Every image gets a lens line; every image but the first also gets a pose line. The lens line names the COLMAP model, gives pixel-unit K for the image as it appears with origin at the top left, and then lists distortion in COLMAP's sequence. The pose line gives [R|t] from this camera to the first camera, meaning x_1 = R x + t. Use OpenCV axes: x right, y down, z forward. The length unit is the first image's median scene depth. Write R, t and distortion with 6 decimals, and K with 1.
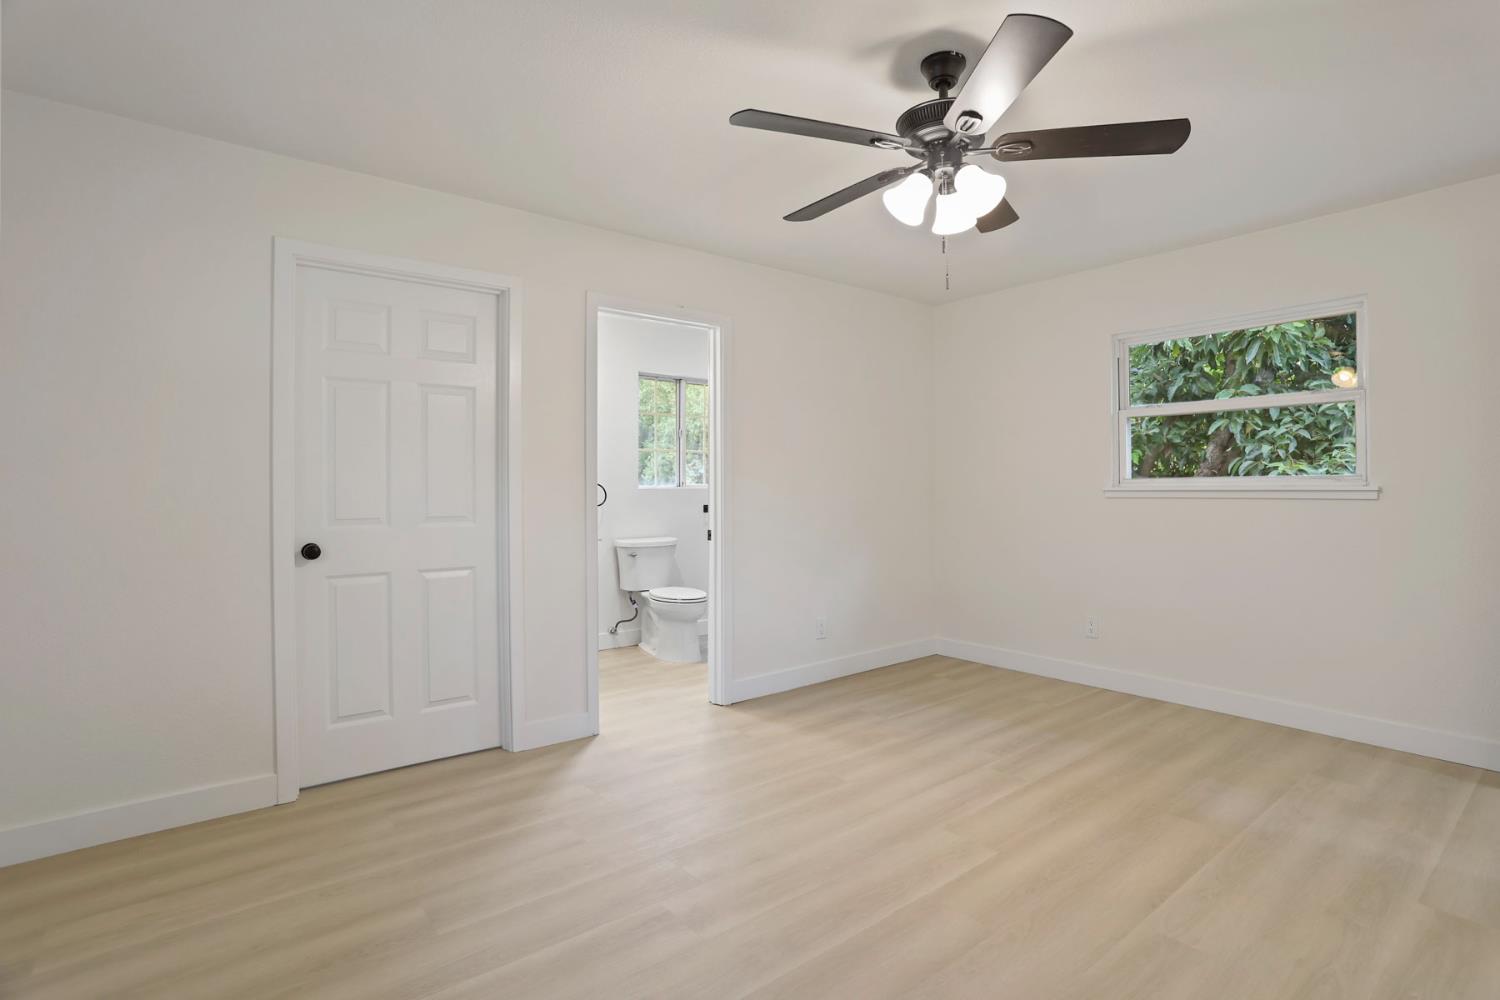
lens RADIAL K [[738.6, 0, 752.0], [0, 738.6, 494.4], [0, 0, 1]] dist [-0.000104, -0.000107]
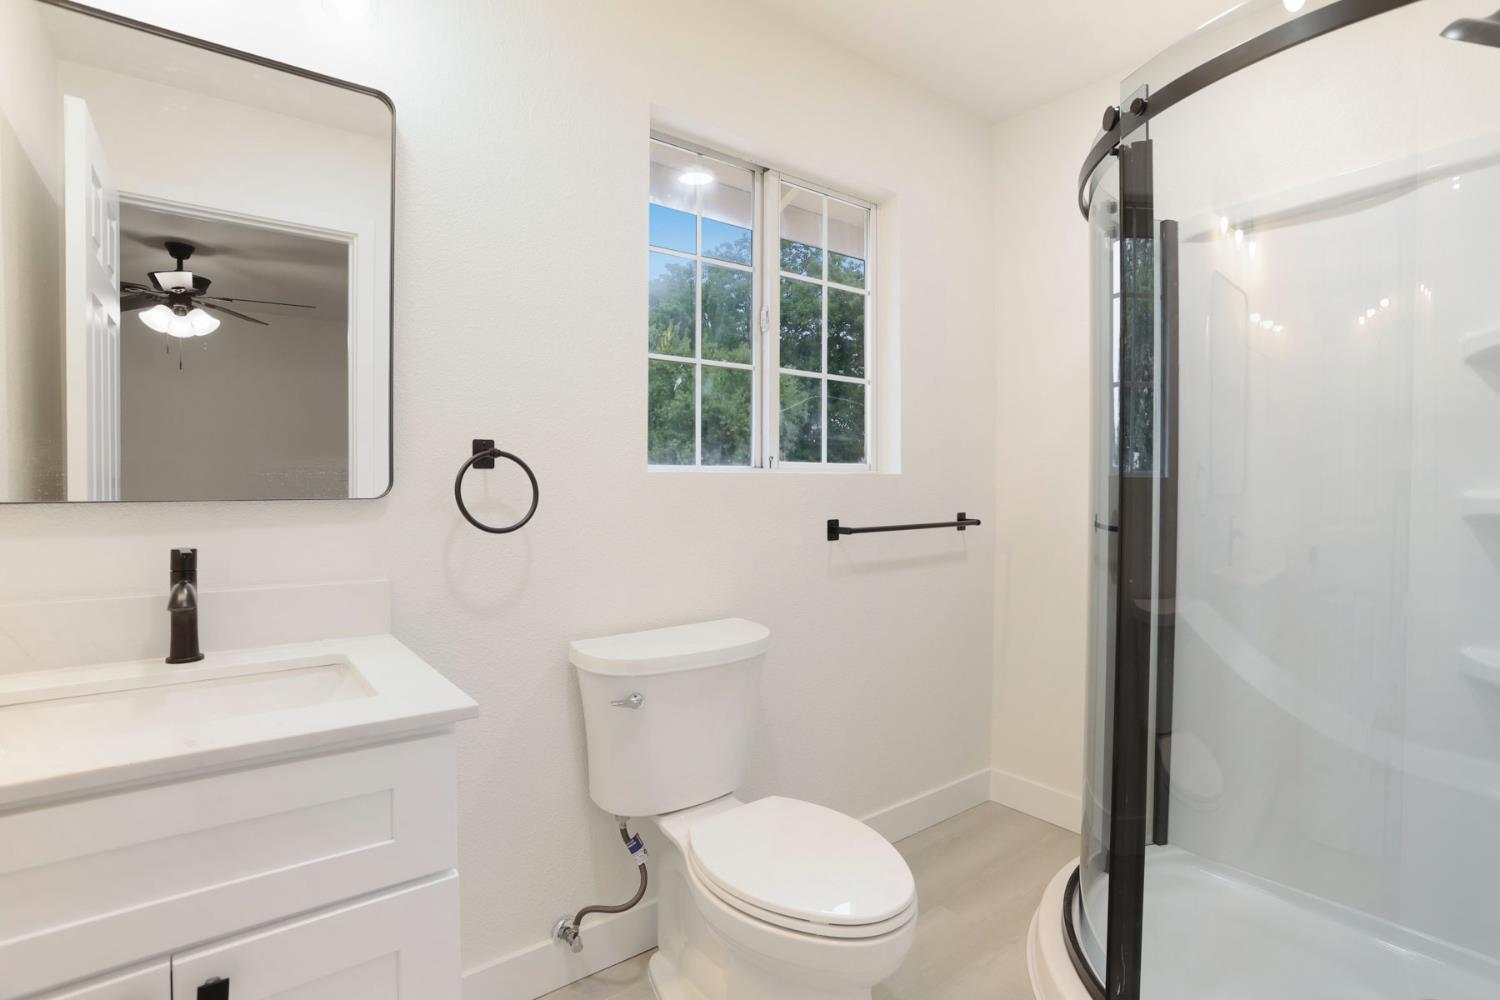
lens RADIAL K [[738.6, 0, 752.0], [0, 738.6, 494.4], [0, 0, 1]] dist [-0.000104, -0.000107]
pose [[1.000000, 0.000655, 0.000730, -0.111096], [-0.000663, 0.999941, 0.010859, -0.002993], [-0.000723, -0.010859, 0.999941, 0.691921]]
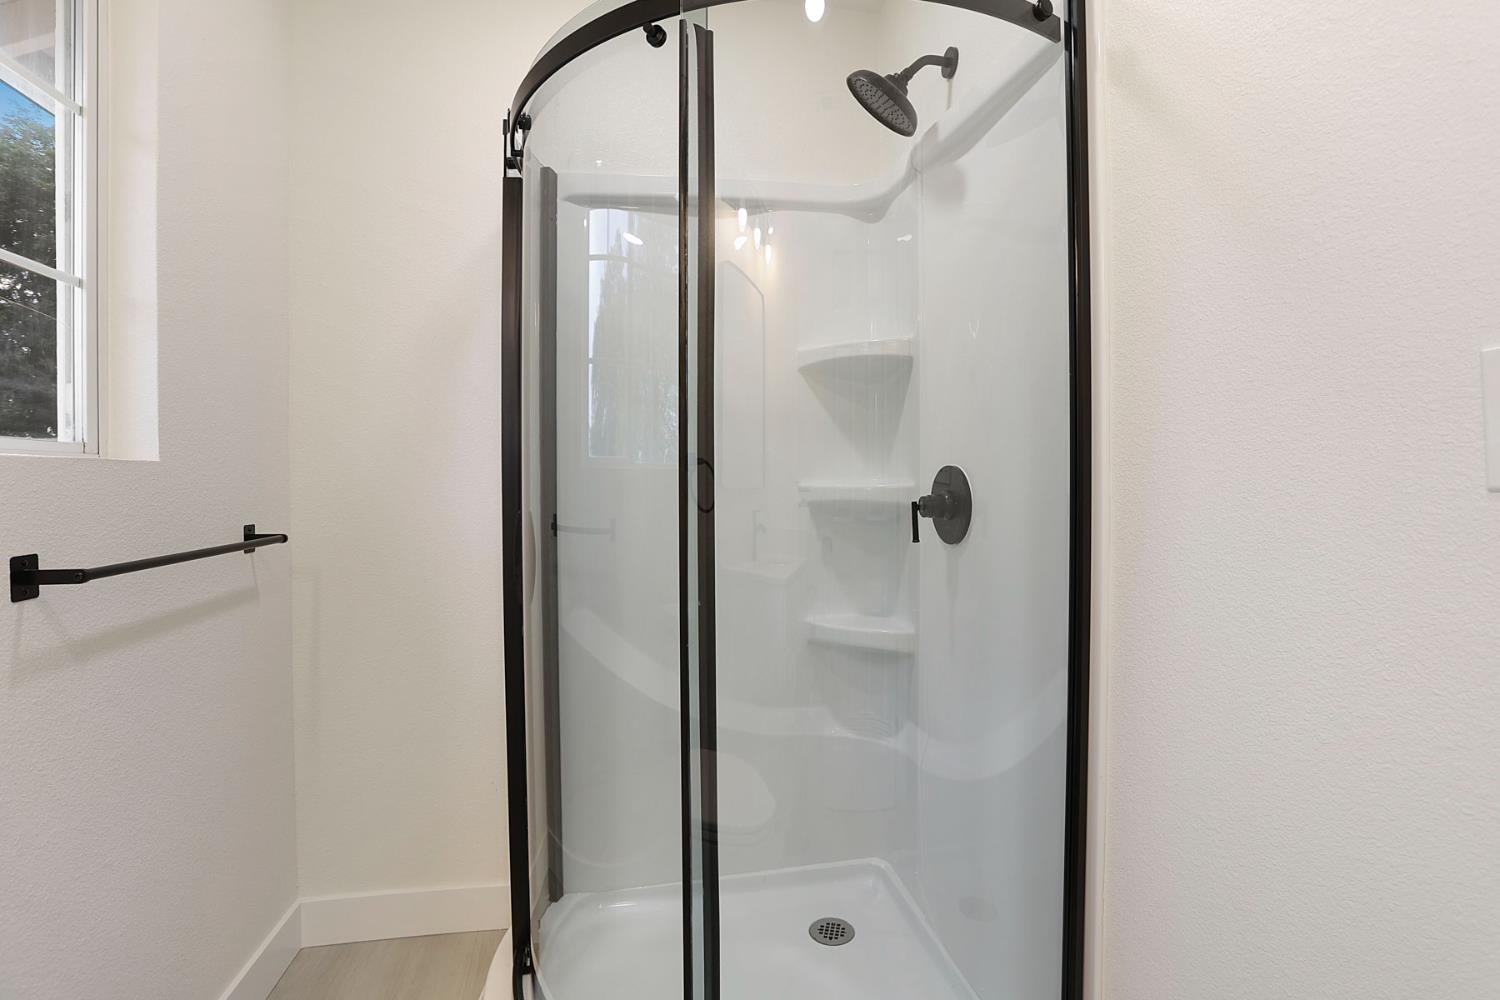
lens RADIAL K [[738.6, 0, 752.0], [0, 738.6, 494.4], [0, 0, 1]] dist [-0.000104, -0.000107]
pose [[0.462926, -0.020366, 0.886163, -0.144855], [0.012207, 0.999788, 0.016600, -0.001078], [-0.886313, 0.003133, 0.463077, 0.842940]]
